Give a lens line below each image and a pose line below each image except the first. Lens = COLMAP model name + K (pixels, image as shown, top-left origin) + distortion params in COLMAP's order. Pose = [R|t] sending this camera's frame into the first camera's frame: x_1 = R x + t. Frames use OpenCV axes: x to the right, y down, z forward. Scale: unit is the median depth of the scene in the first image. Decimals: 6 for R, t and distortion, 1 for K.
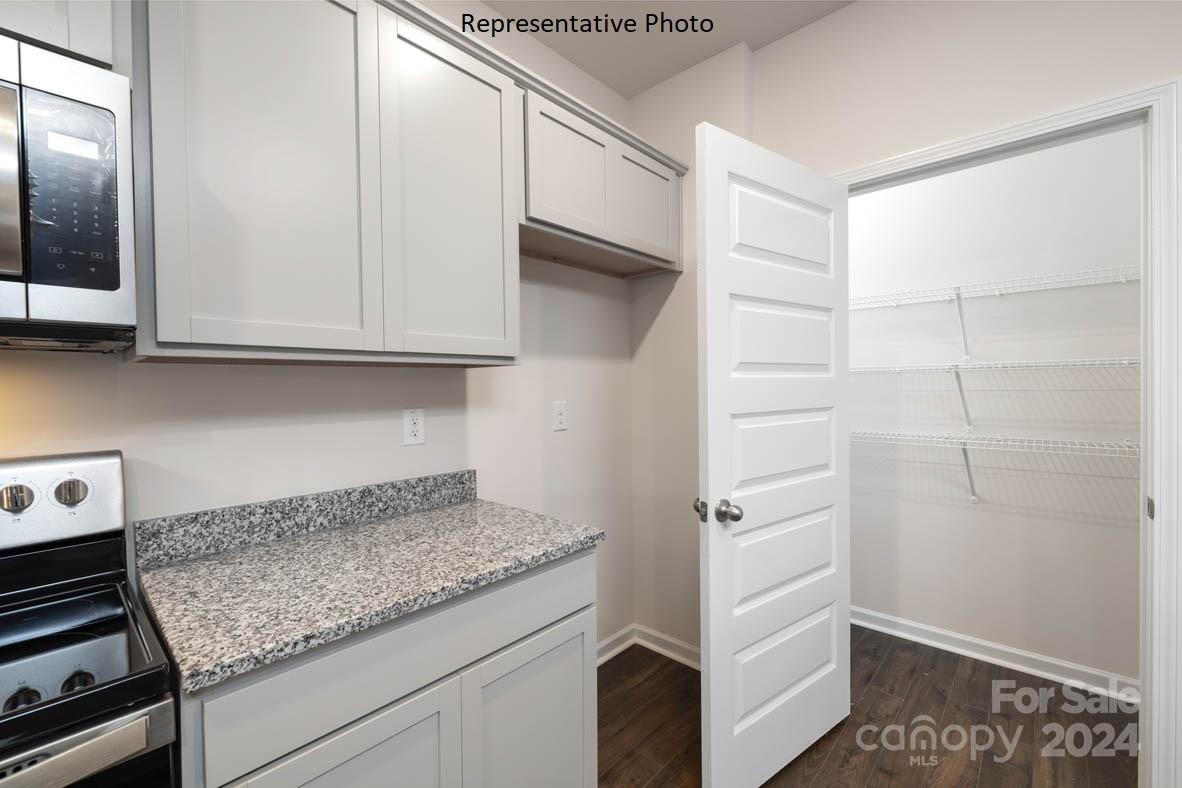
lens RADIAL K [[521.1, 0, 591.0], [0, 521.1, 394.0], [0, 0, 1]] dist [-0.001212, -0.000322]
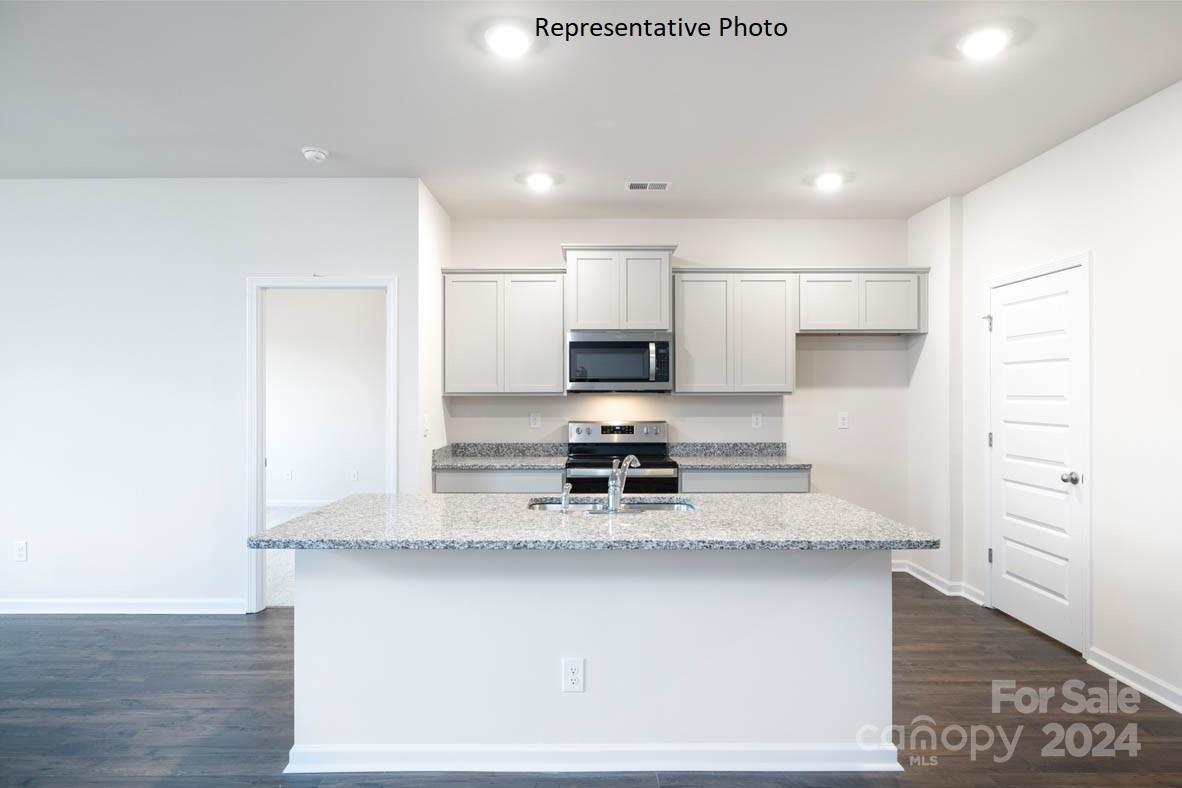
lens RADIAL K [[630.2, 0, 583.0], [0, 630.2, 393.3], [0, 0, 1]] dist [-0.002060, -0.000033]
pose [[0.678523, -0.000893, -0.734579, 1.350671], [0.003115, 0.999994, 0.001662, -0.076670], [0.734573, -0.003416, 0.678521, -1.681173]]
